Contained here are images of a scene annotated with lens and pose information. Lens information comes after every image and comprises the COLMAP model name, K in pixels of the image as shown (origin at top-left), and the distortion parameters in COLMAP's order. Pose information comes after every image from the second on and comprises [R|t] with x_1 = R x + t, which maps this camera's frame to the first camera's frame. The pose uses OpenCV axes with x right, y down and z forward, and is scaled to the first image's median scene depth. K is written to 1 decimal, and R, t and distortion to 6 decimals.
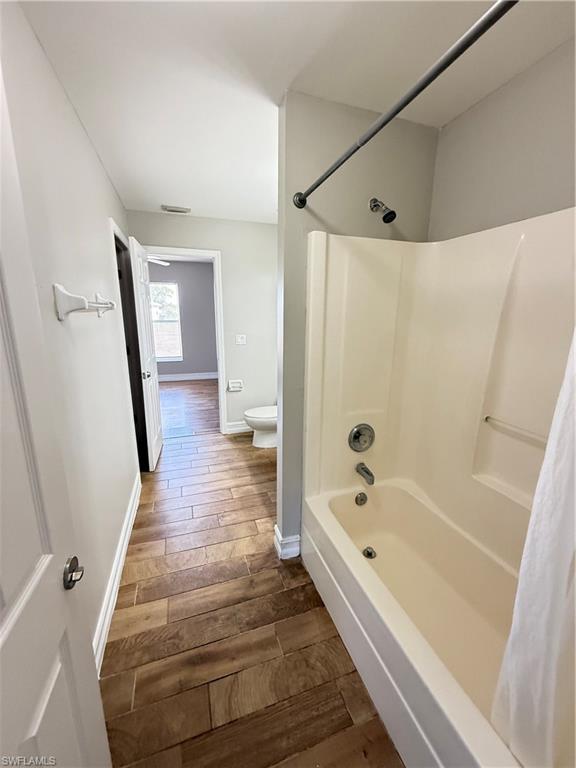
lens RADIAL K [[308.6, 0, 290.5], [0, 308.6, 383.1], [0, 0, 1]] dist [0.008998, -0.000358]
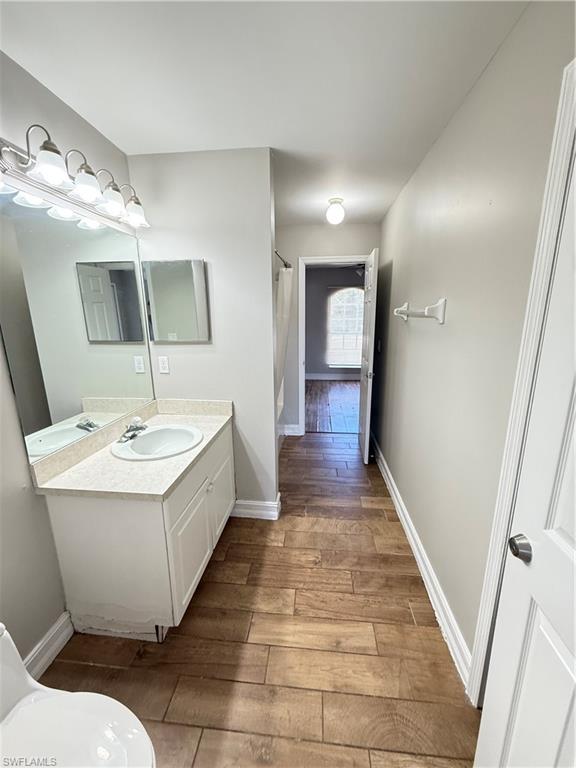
lens RADIAL K [[308.6, 0, 286.3], [0, 308.6, 381.7], [0, 0, 1]] dist [0.008998, -0.000358]
pose [[-0.905396, -0.093377, 0.414173, -0.516211], [0.093483, 0.907729, 0.409010, -0.412458], [-0.414149, 0.409034, -0.813125, 1.747617]]
